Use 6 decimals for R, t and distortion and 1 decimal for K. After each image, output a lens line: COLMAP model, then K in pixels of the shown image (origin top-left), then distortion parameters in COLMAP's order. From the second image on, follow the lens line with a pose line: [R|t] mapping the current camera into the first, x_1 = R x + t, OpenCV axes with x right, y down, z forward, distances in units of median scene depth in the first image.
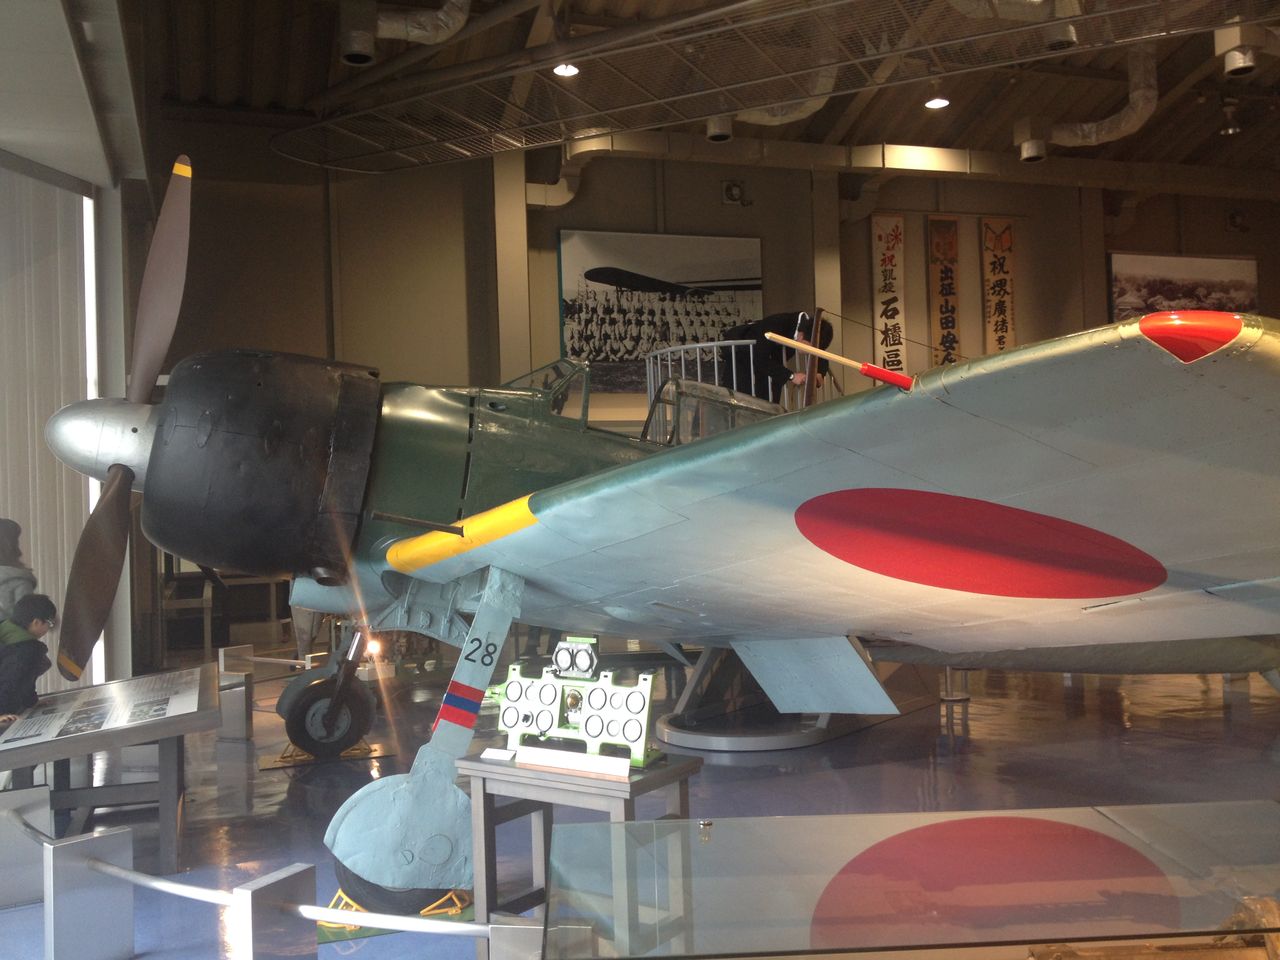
lens RADIAL K [[1221.1, 0, 637.0], [0, 1221.1, 482.7], [0, 0, 1]] dist [0.015792, 0.000000]
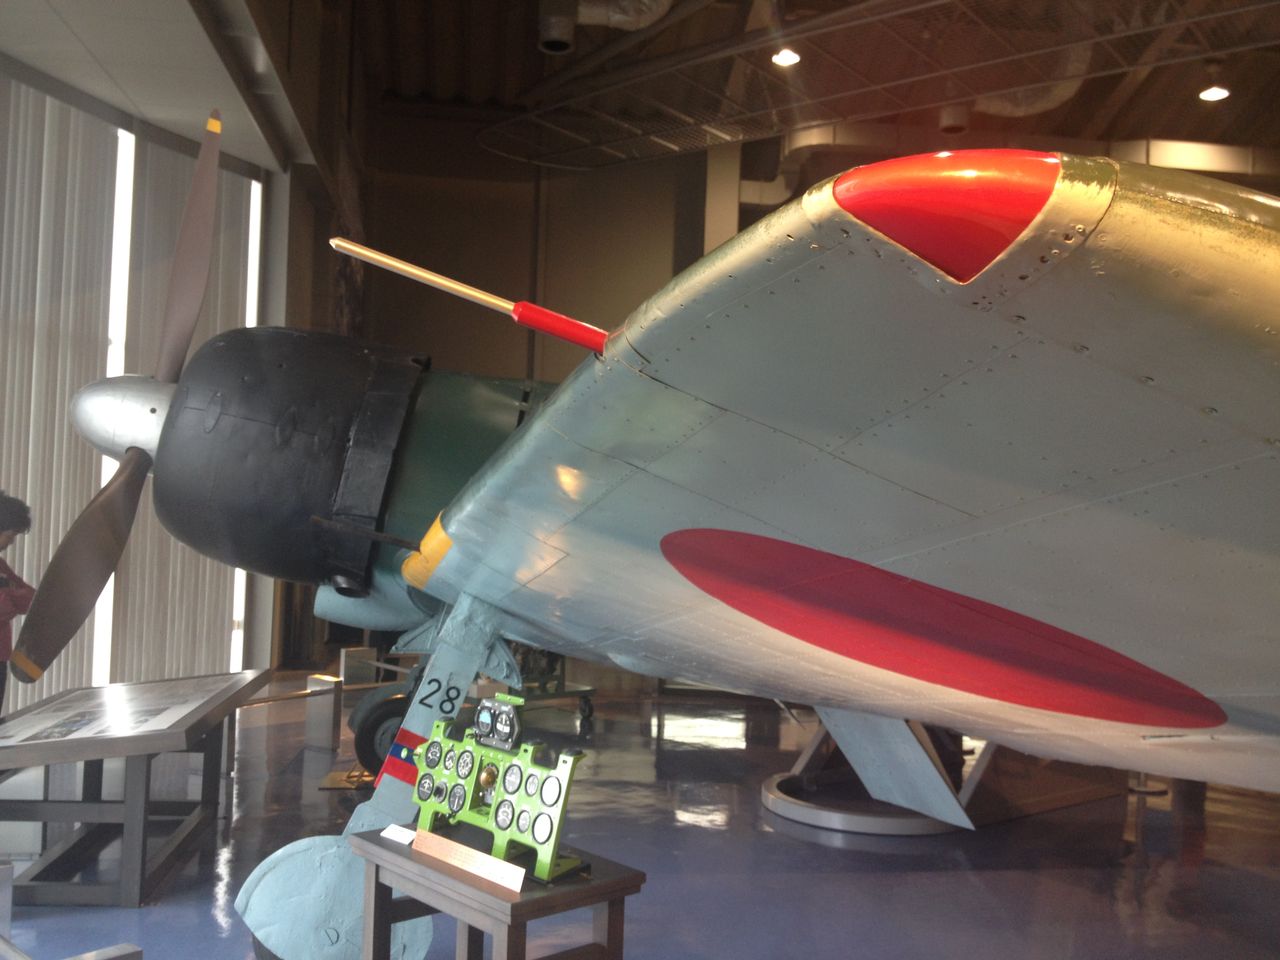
lens RADIAL K [[1221.1, 0, 637.9], [0, 1221.1, 478.9], [0, 0, 1]] dist [0.015792, 0.000000]
pose [[0.975005, 0.058019, -0.214476, 0.140523], [-0.061075, 0.998104, -0.007643, -0.007240], [0.213626, 0.020552, 0.976699, 0.186892]]
